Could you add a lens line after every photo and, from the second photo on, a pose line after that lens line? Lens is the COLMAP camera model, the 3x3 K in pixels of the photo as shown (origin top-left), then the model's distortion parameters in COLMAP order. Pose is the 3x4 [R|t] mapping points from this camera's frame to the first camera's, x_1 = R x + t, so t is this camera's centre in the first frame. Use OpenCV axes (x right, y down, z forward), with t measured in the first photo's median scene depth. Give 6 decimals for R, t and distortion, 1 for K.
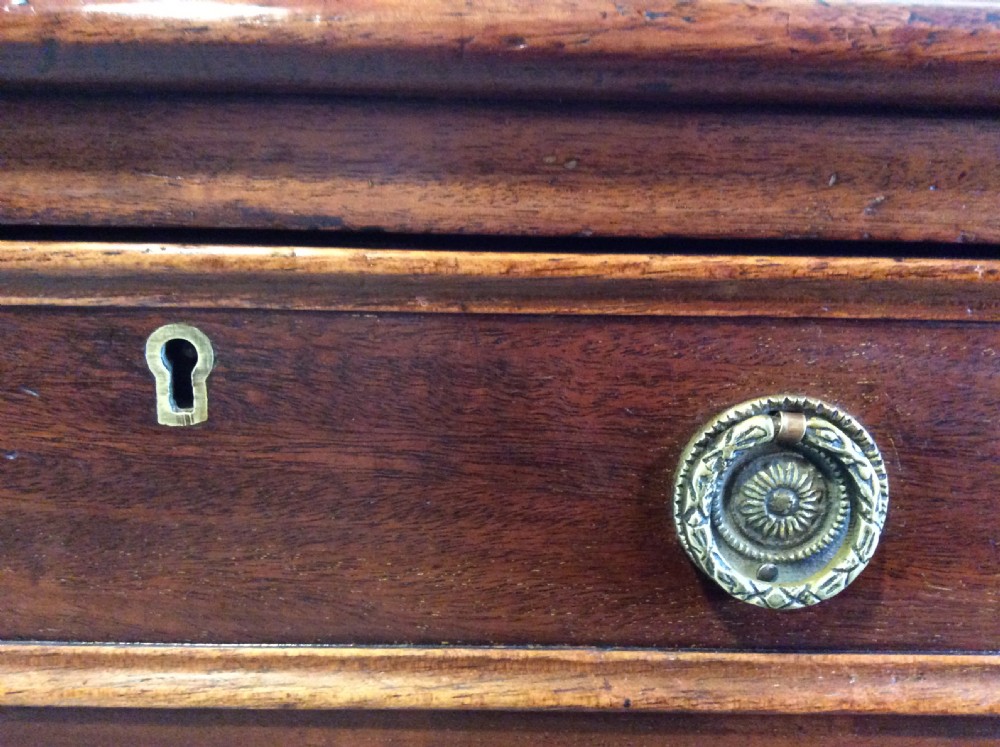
lens RADIAL K [[940.3, 0, 538.8], [0, 940.3, 355.6], [0, 0, 1]] dist [0.011099, 0.000000]
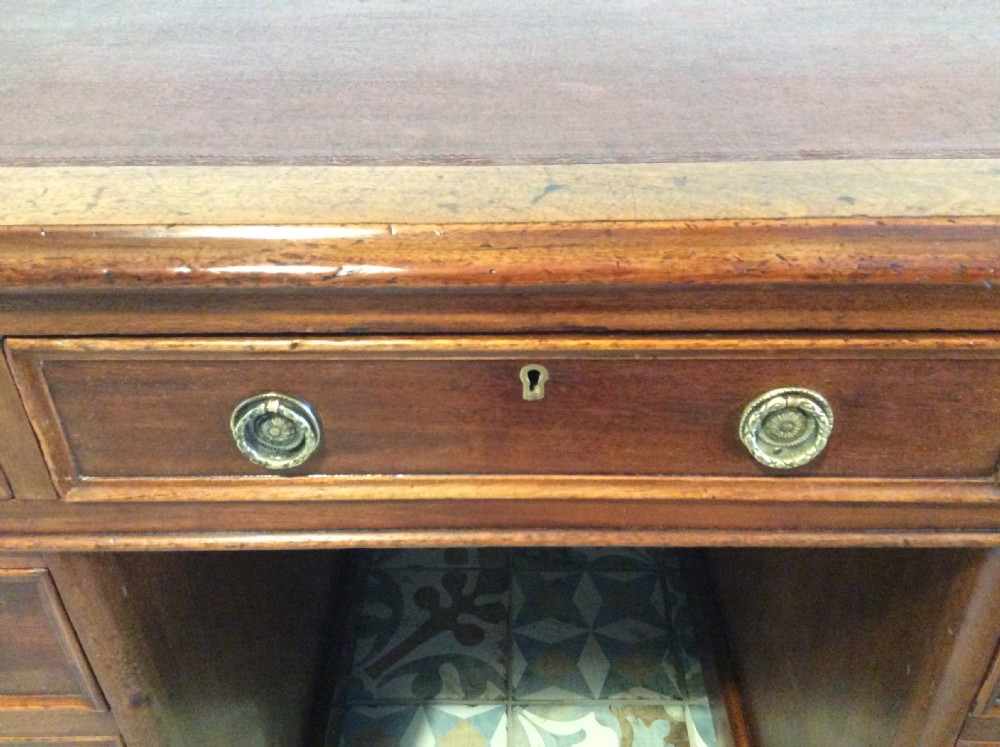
lens RADIAL K [[940.3, 0, 493.5], [0, 940.3, 366.7], [0, 0, 1]] dist [0.011099, 0.000000]
pose [[0.997644, -0.005144, -0.068404, -0.315072], [0.031434, 0.920606, 0.389224, -0.933184], [0.060971, -0.390458, 0.918600, -1.164528]]
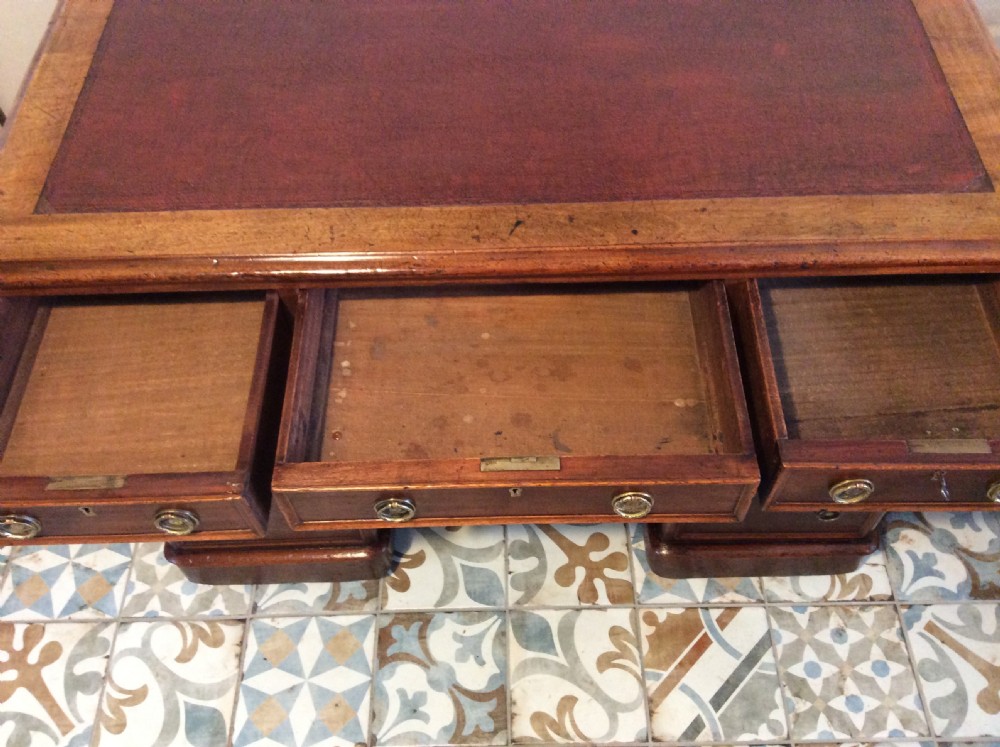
lens RADIAL K [[940.3, 0, 505.8], [0, 940.3, 368.8], [0, 0, 1]] dist [0.011099, 0.000000]
pose [[0.998807, -0.004949, -0.048587, -0.133728], [0.036860, 0.729048, 0.683470, -3.612869], [0.032040, -0.684445, 0.728360, -3.523605]]
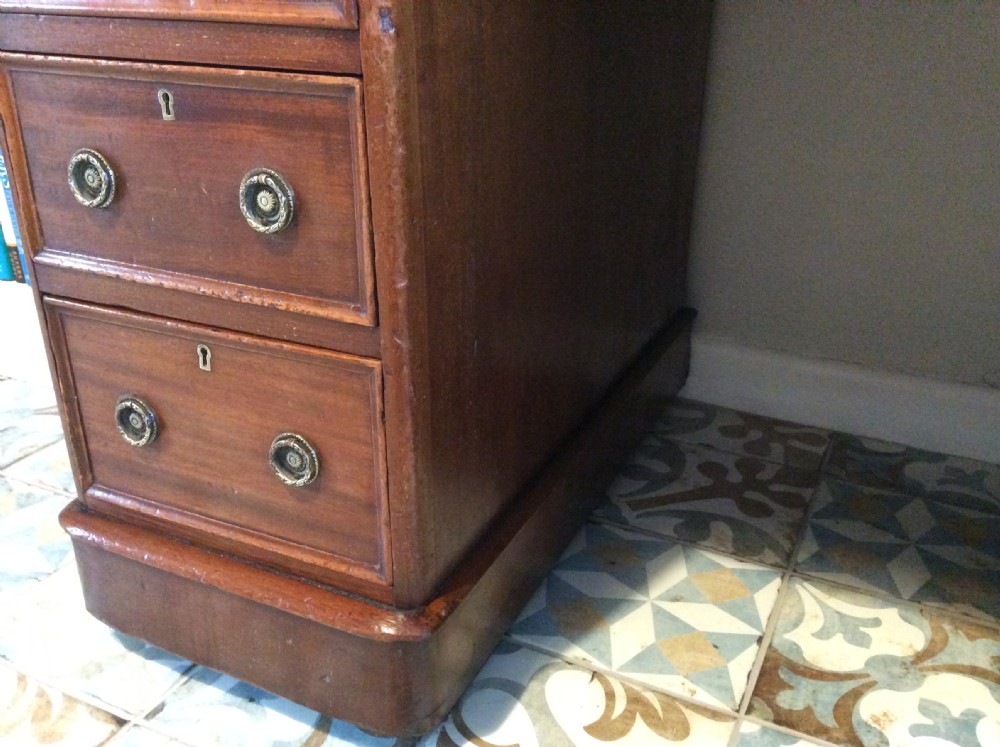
lens RADIAL K [[940.3, 0, 474.1], [0, 940.3, 363.1], [0, 0, 1]] dist [0.011099, 0.000000]
pose [[0.874575, 0.171155, -0.453679, 0.007412], [-0.078707, 0.973332, 0.215474, 1.639106], [0.478460, -0.152741, 0.864723, -1.371933]]
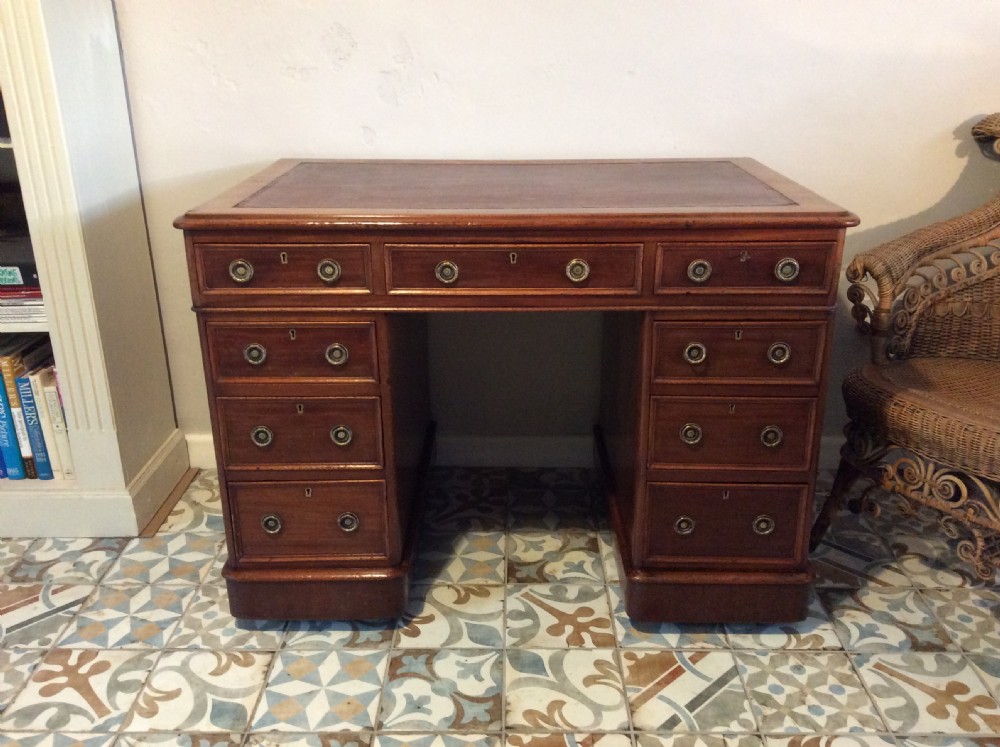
lens RADIAL K [[940.3, 0, 506.9], [0, 940.3, 351.0], [0, 0, 1]] dist [0.011099, 0.000000]
pose [[0.998569, -0.011711, -0.052175, 0.033501], [0.018544, 0.991014, 0.132469, -0.299389], [0.050155, -0.133247, 0.989813, -8.354005]]
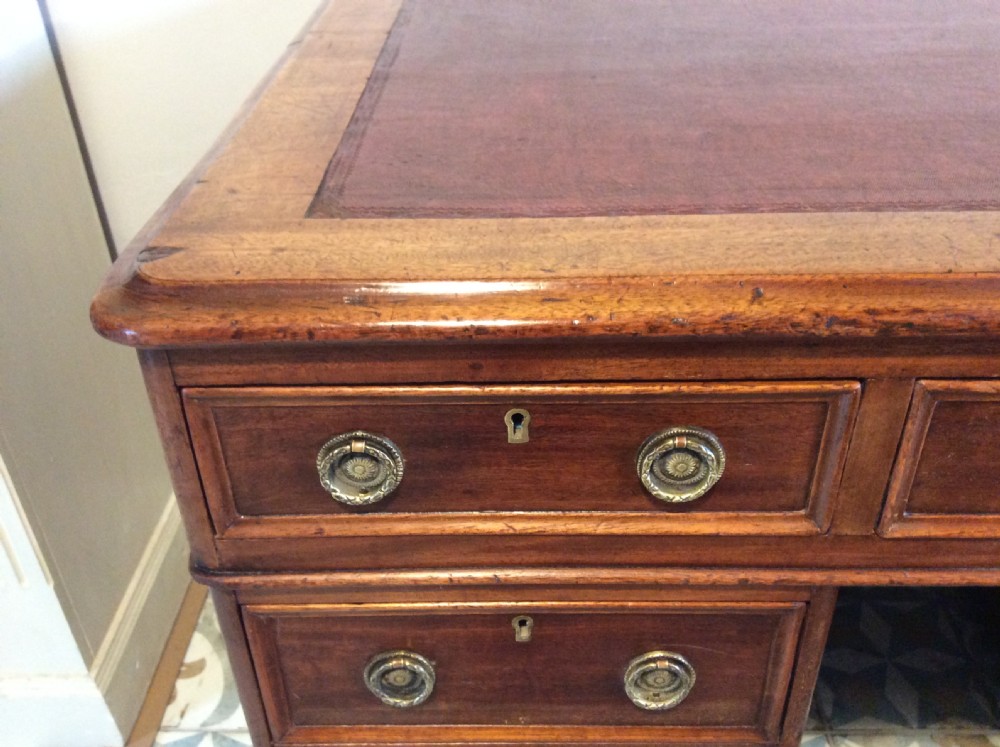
lens RADIAL K [[940.3, 0, 489.5], [0, 940.3, 366.5], [0, 0, 1]] dist [0.011099, 0.000000]
pose [[0.997195, -0.007756, -0.074443, -2.538508], [0.034581, 0.929833, 0.366352, -1.079638], [0.066379, -0.367899, 0.927494, -1.361288]]
